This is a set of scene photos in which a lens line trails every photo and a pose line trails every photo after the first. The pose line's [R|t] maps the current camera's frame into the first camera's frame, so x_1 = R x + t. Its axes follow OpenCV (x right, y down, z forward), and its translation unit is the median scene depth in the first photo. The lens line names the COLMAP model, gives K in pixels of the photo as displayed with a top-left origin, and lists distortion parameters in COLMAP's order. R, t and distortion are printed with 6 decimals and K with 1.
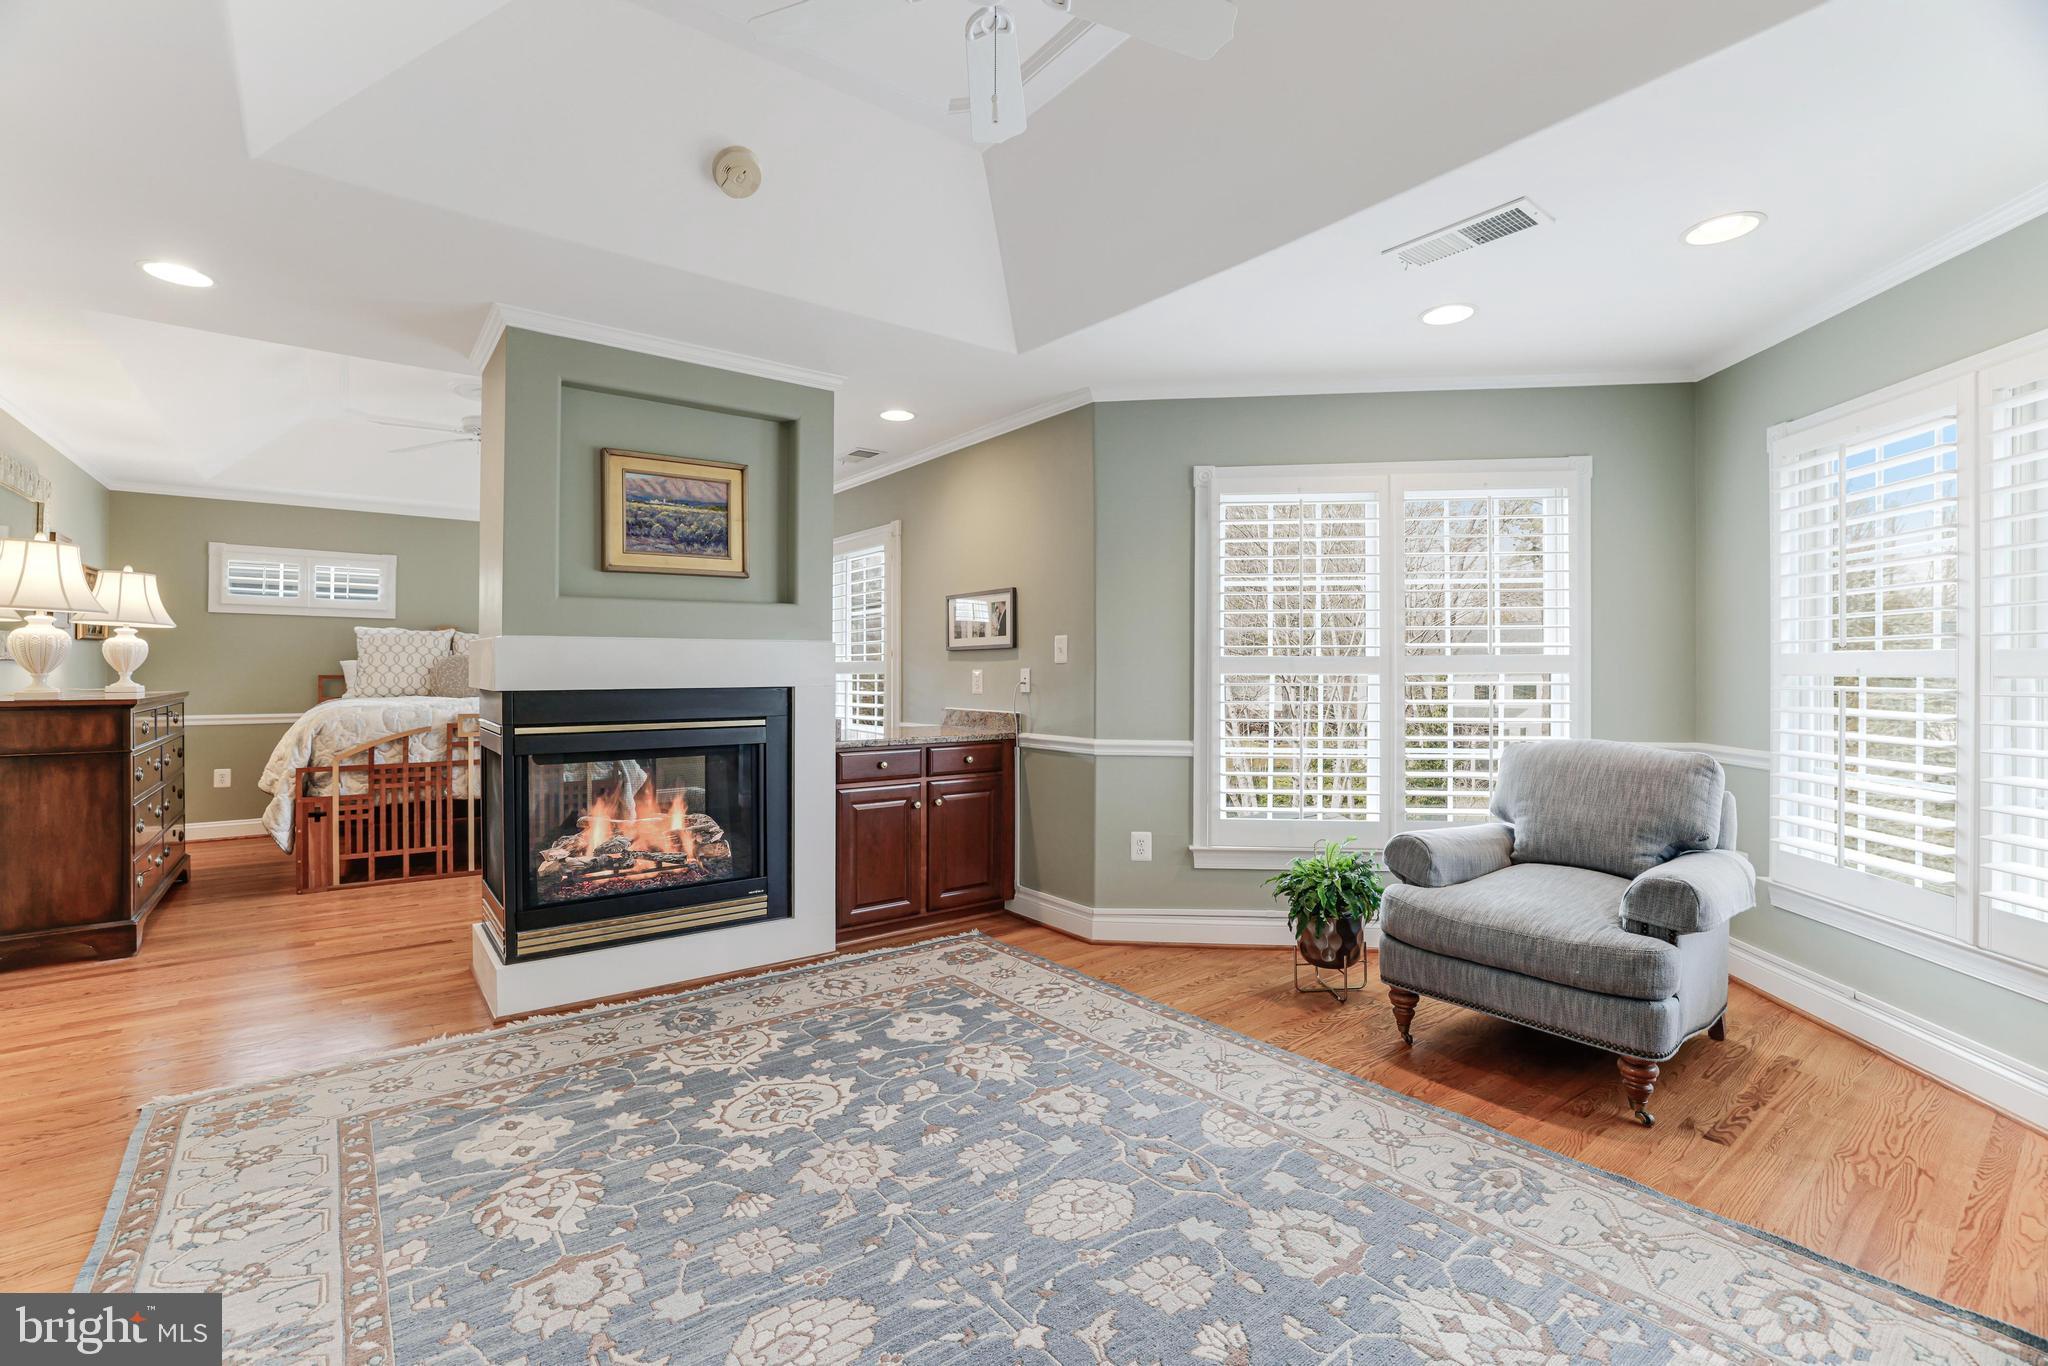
lens RADIAL K [[840.8, 0, 967.8], [0, 840.8, 674.8], [0, 0, 1]] dist [-0.027565, 0.000633]
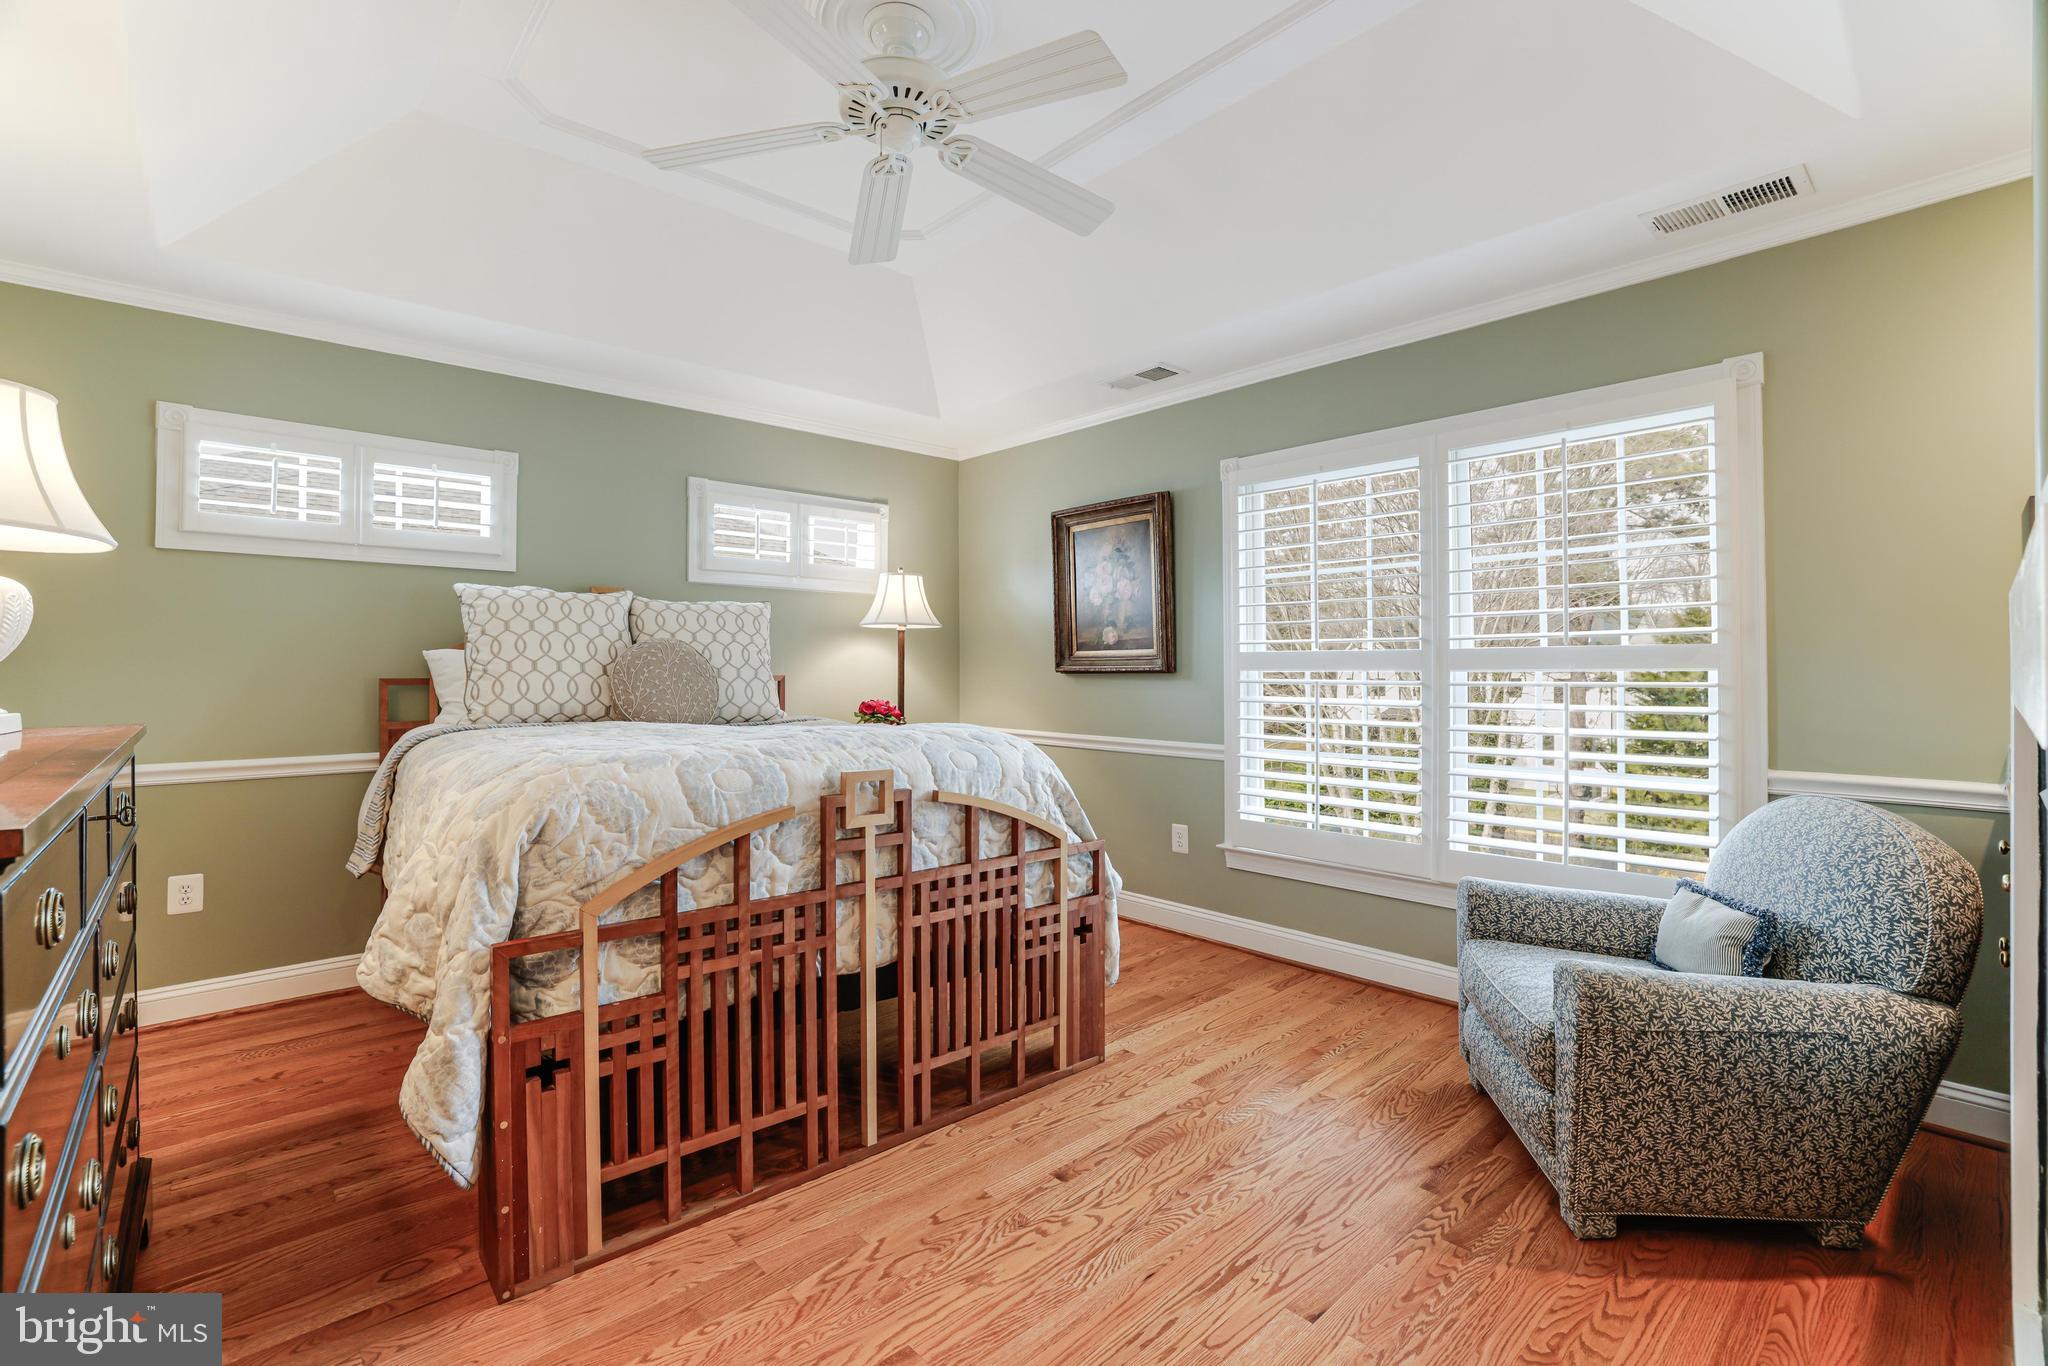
lens RADIAL K [[894.4, 0, 1016.6], [0, 894.4, 667.3], [0, 0, 1]] dist [-0.033131, 0.004065]
pose [[0.996501, -0.004578, 0.083459, -0.575886], [0.004836, 0.999984, -0.002889, -0.003960], [-0.083445, 0.003282, 0.996507, 0.561326]]
